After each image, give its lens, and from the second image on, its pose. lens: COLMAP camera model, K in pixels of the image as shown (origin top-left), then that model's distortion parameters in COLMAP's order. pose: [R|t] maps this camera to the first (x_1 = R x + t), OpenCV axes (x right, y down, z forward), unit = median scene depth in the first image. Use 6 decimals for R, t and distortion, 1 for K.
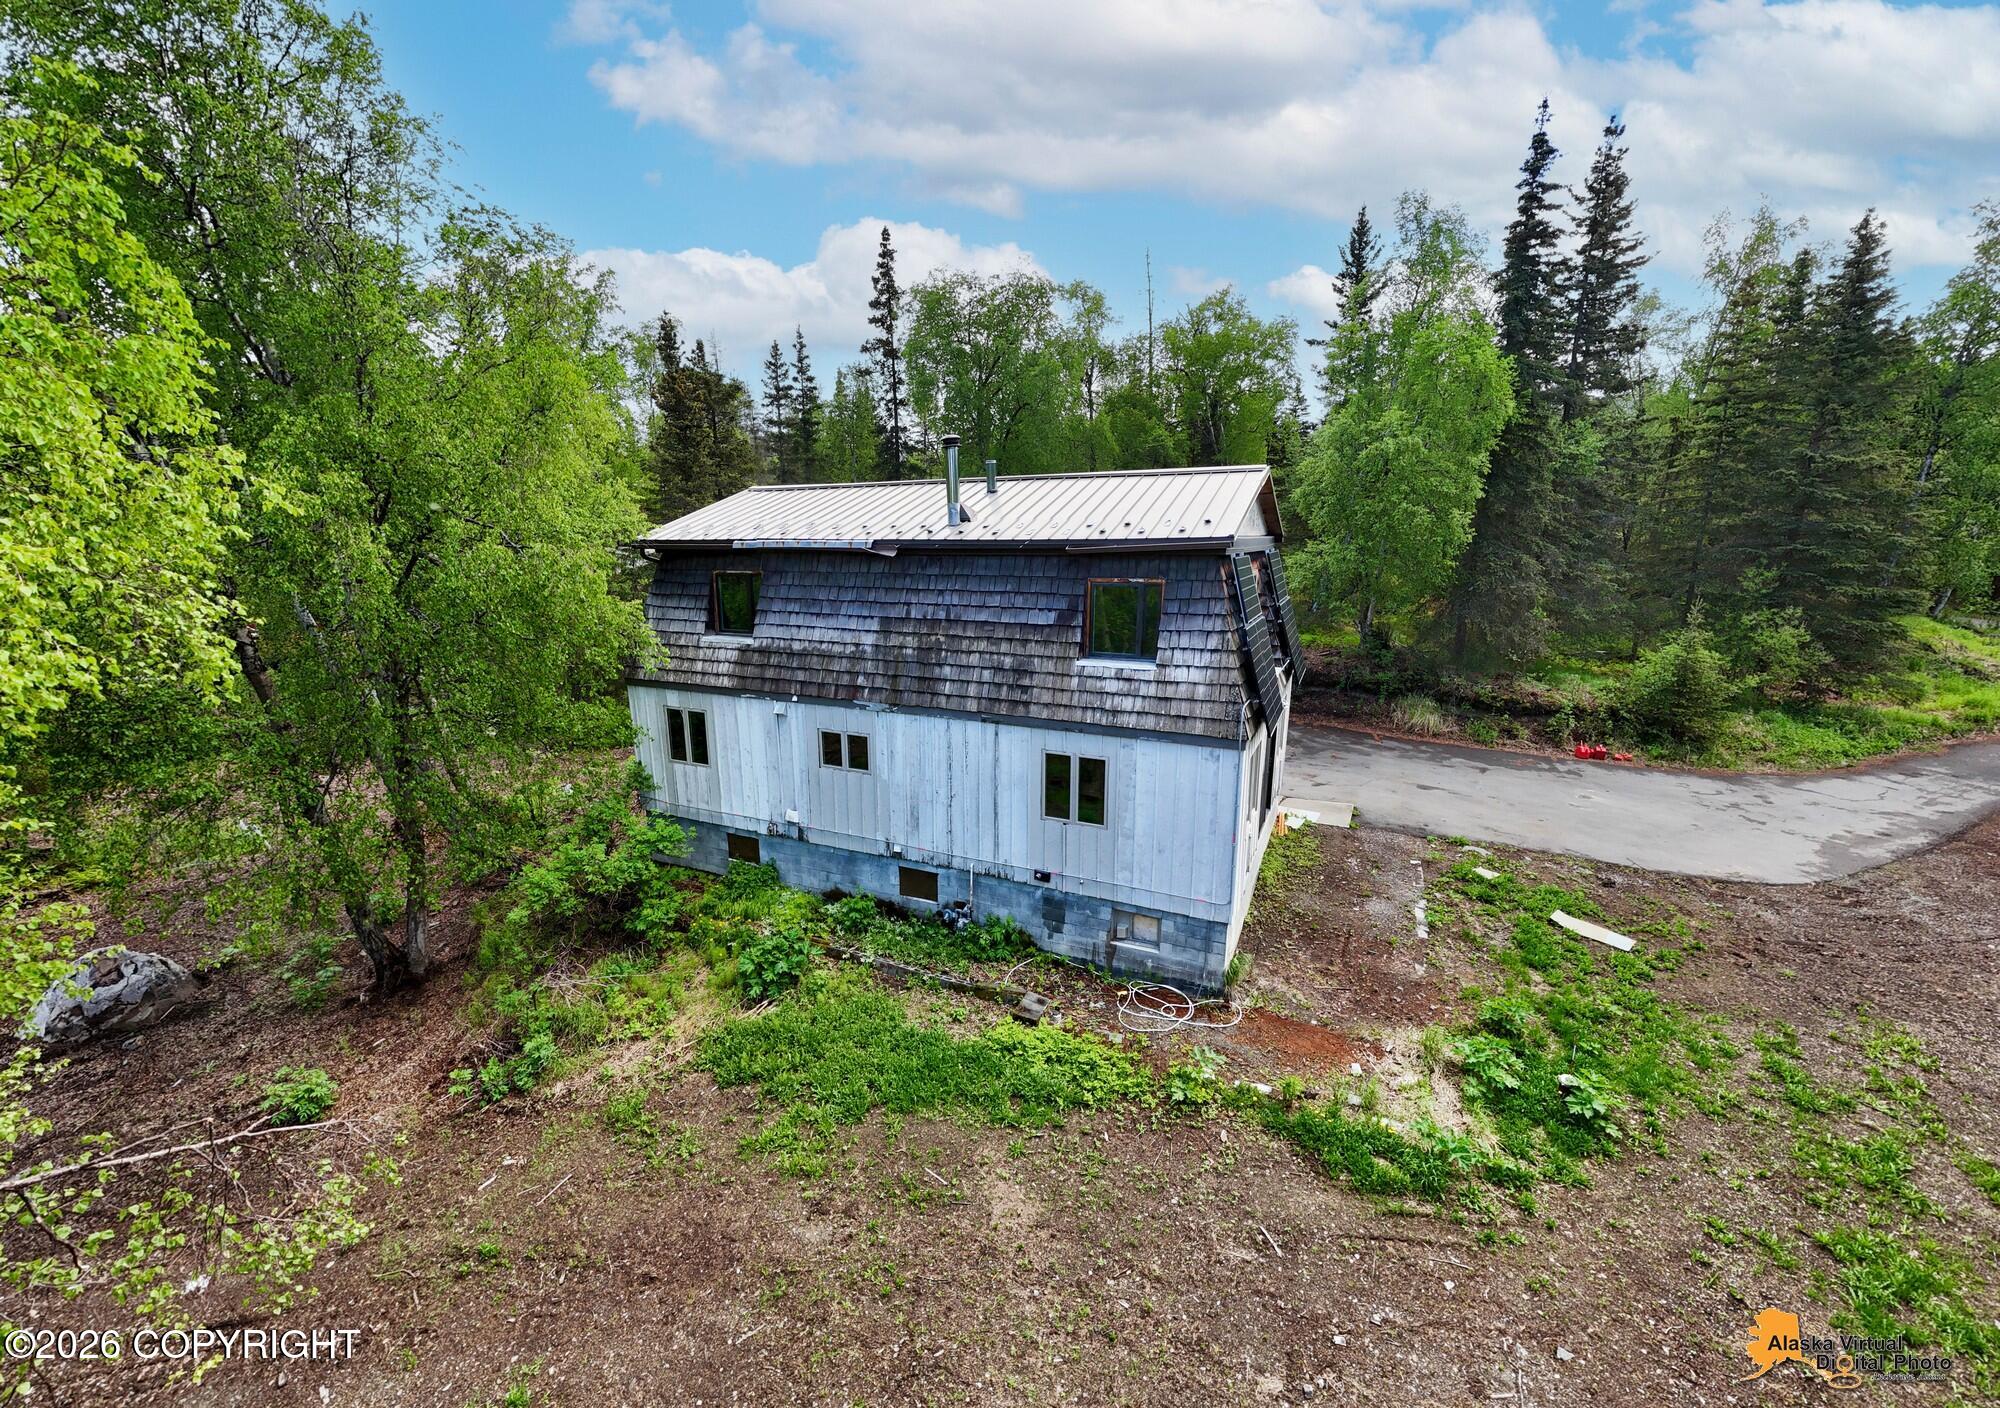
lens RADIAL K [[795.7, 0, 991.7], [0, 795.7, 708.5], [0, 0, 1]] dist [0.002800, 0.000023]
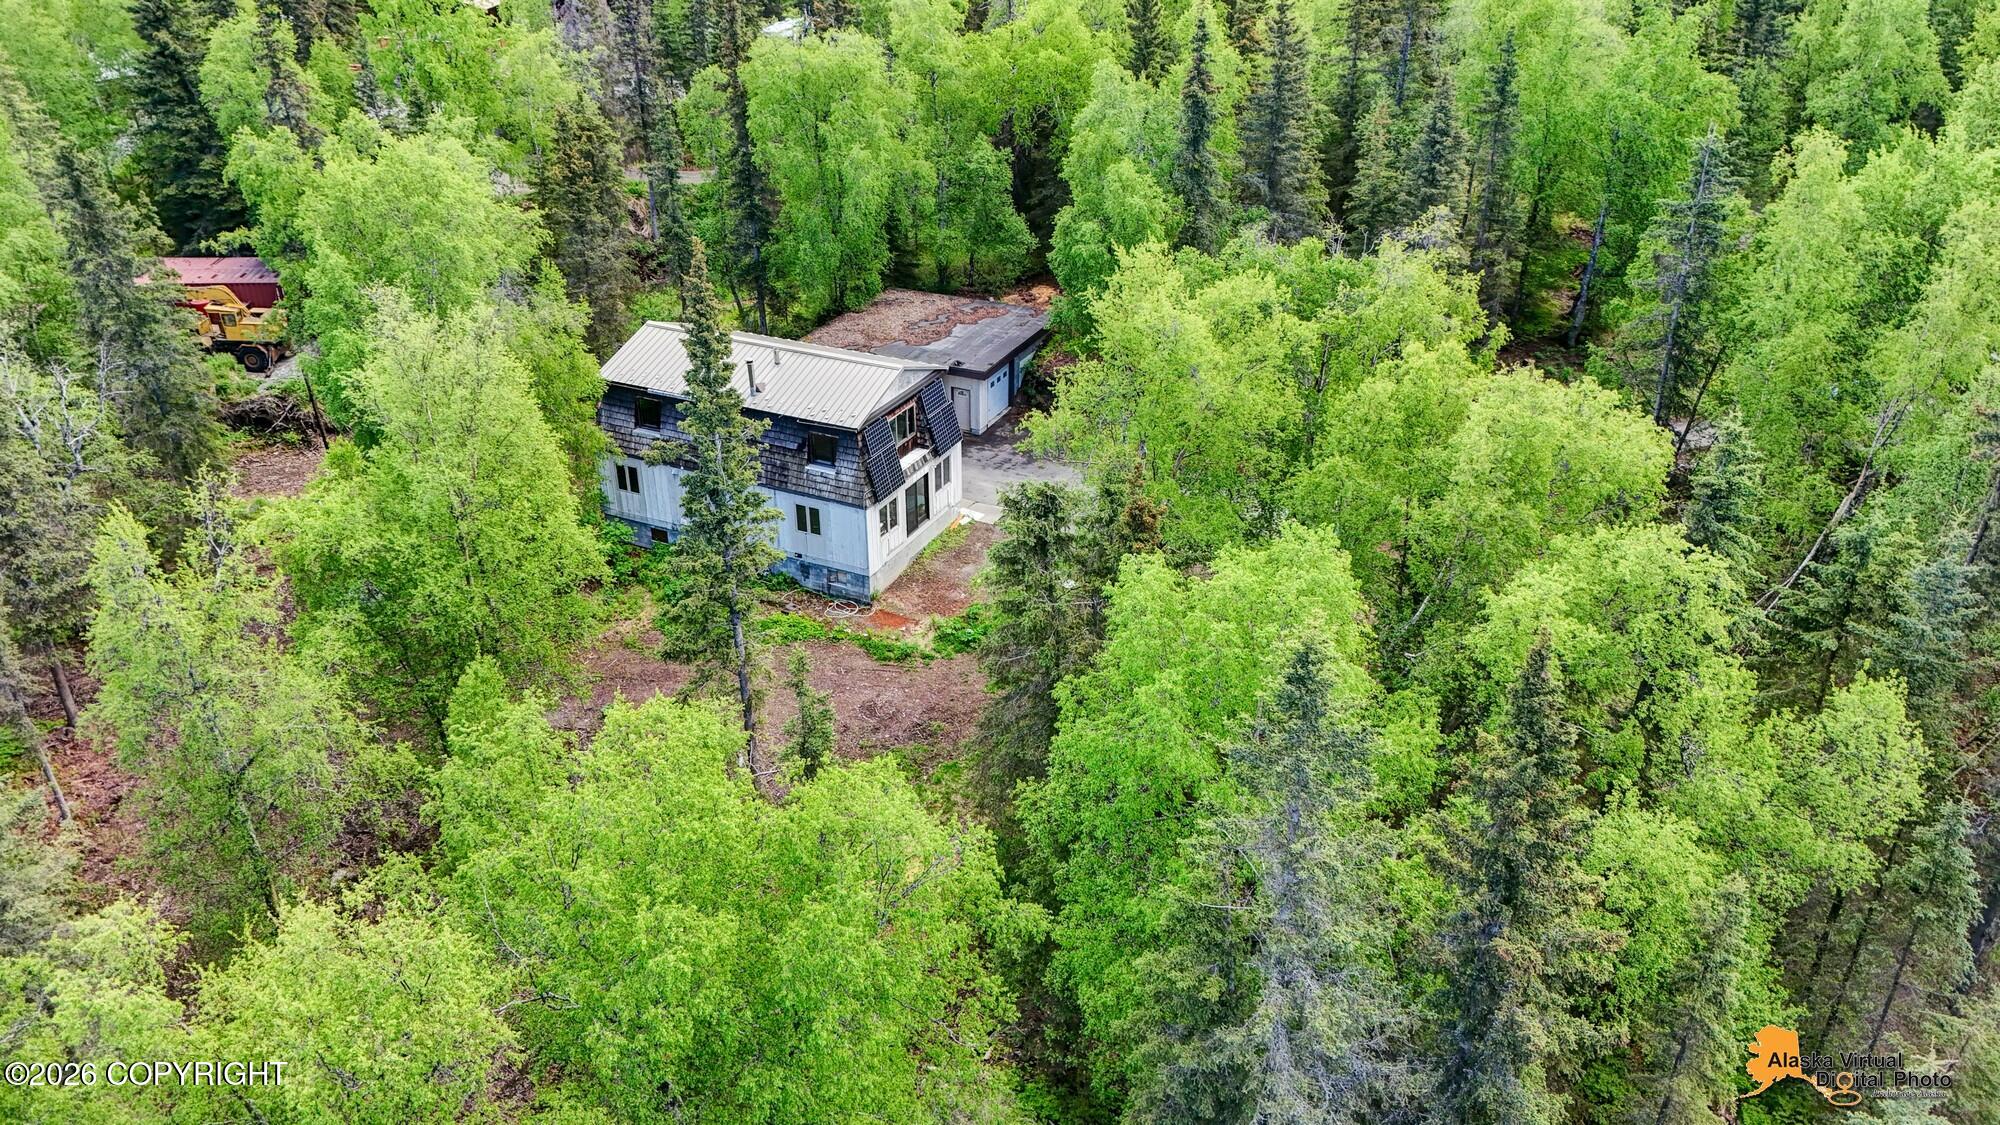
lens RADIAL K [[1460.5, 0, 1000.0], [0, 1460.5, 562.5], [0, 0, 1]] dist [0.073071, -0.059622]
pose [[0.999876, 0.010125, -0.012071, 0.700762], [-0.006607, 0.965004, 0.262152, -0.879336], [0.014303, -0.262039, 0.964951, -3.067995]]
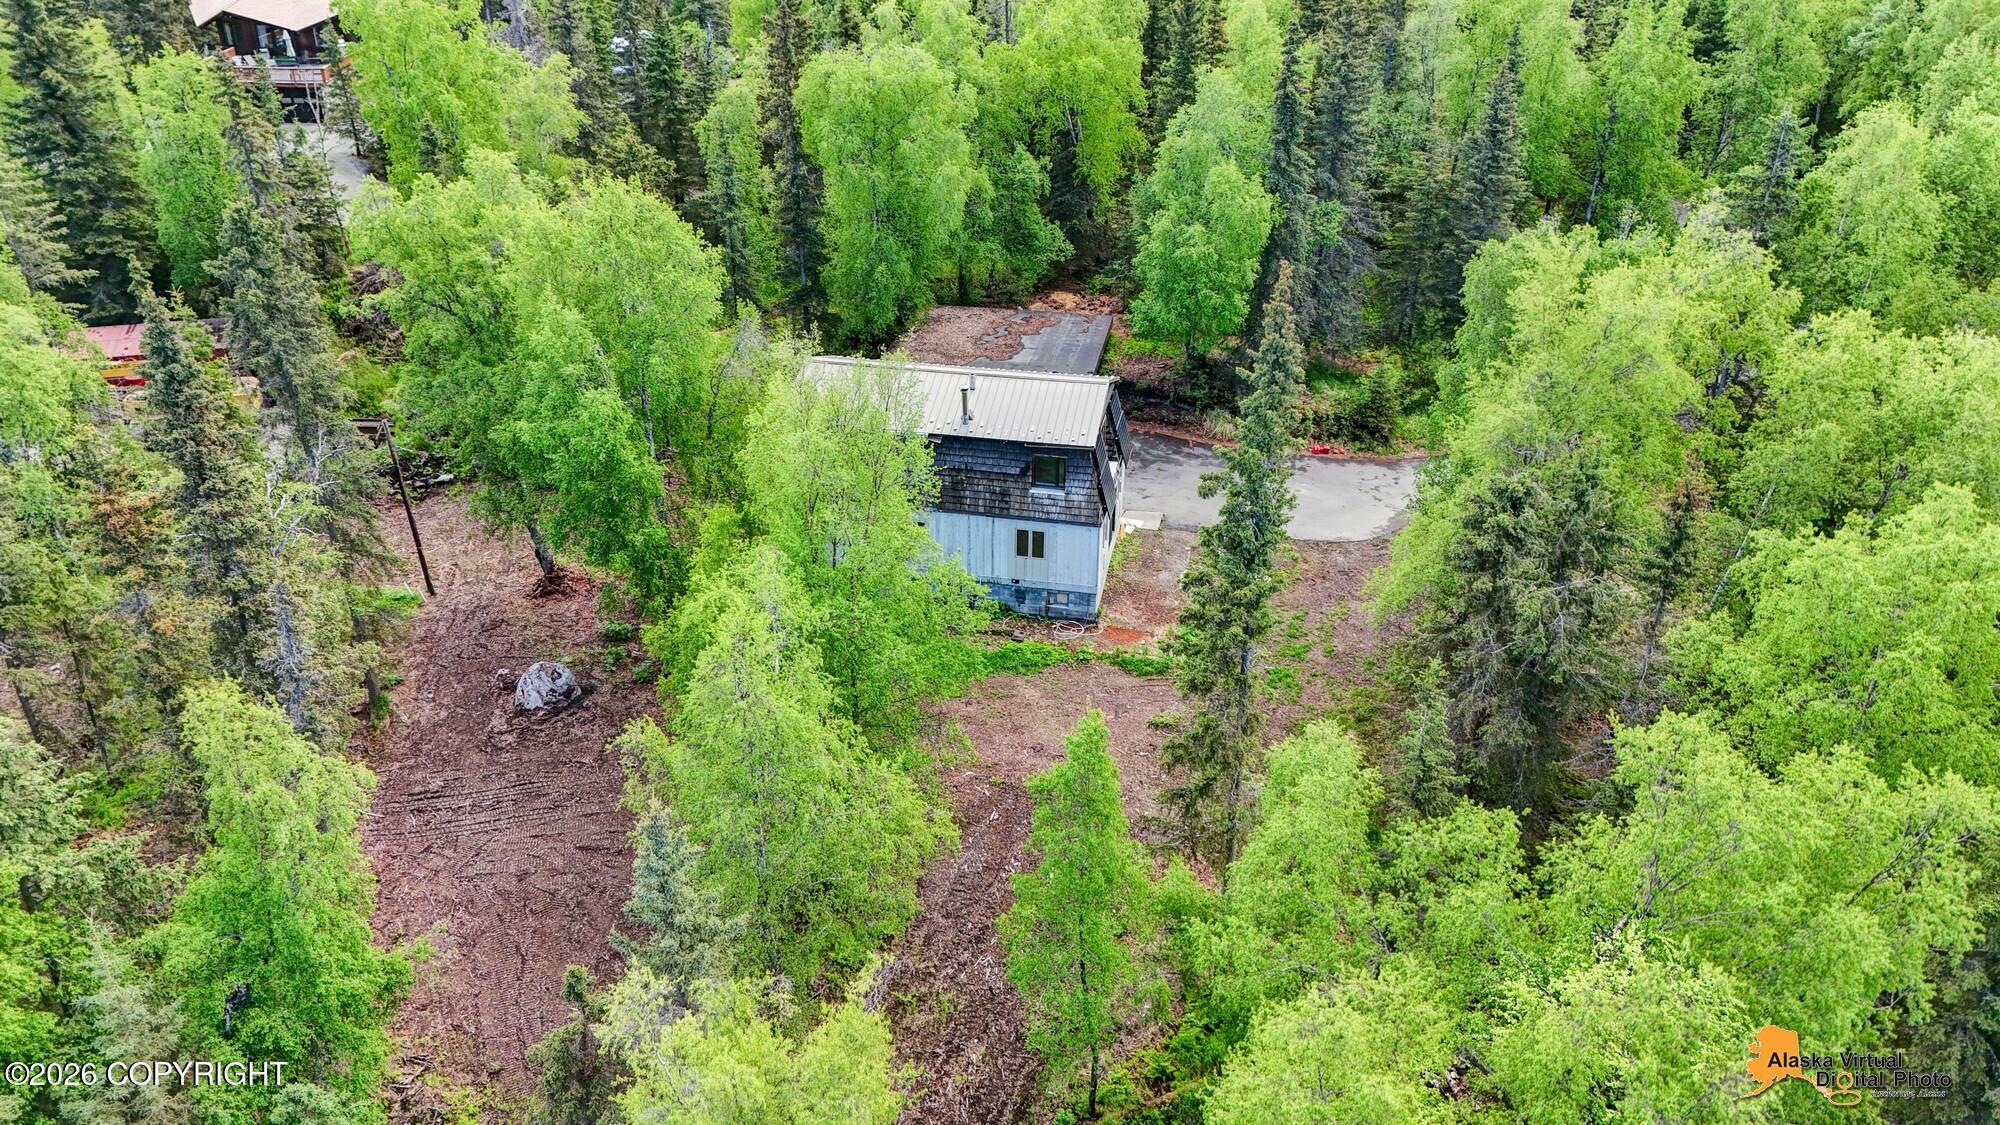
lens RADIAL K [[1460.5, 0, 1000.0], [0, 1460.5, 562.5], [0, 0, 1]] dist [0.073071, -0.059622]
pose [[0.970933, -0.100917, 0.217038, -0.875023], [0.040460, 0.962921, 0.266732, -0.946780], [-0.235909, -0.250198, 0.939014, -2.861574]]
